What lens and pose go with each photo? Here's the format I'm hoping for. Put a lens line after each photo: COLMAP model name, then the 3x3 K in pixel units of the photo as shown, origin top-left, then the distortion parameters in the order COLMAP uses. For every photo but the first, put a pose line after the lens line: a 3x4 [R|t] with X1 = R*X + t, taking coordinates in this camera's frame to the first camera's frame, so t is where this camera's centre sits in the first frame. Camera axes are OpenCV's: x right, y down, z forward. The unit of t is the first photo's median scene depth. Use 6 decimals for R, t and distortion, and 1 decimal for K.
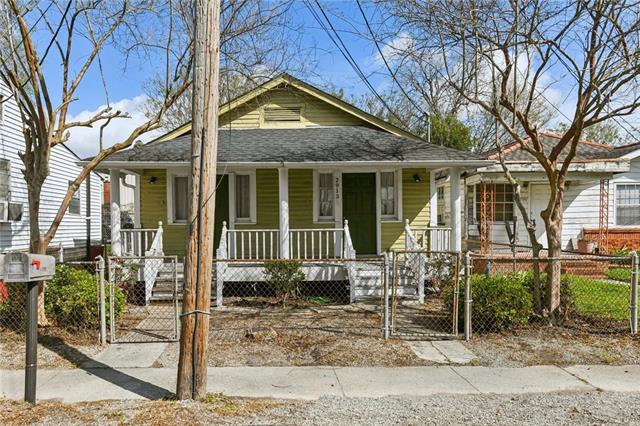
lens RADIAL K [[412.3, 0, 320.1], [0, 412.3, 215.2], [0, 0, 1]] dist [-0.002690, 0.001136]
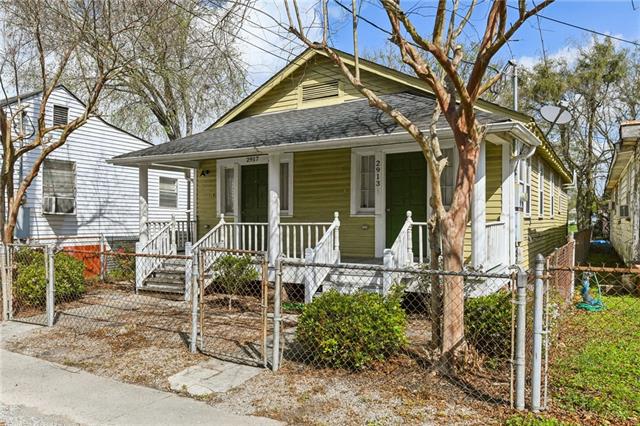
lens RADIAL K [[469.8, 0, 320.7], [0, 469.8, 215.3], [0, 0, 1]] dist [-0.001715, -0.001006]
pose [[0.866948, 0.003040, -0.498390, 0.503206], [0.006584, 0.999824, 0.017552, 0.000721], [0.498356, -0.018498, 0.866775, 0.173785]]
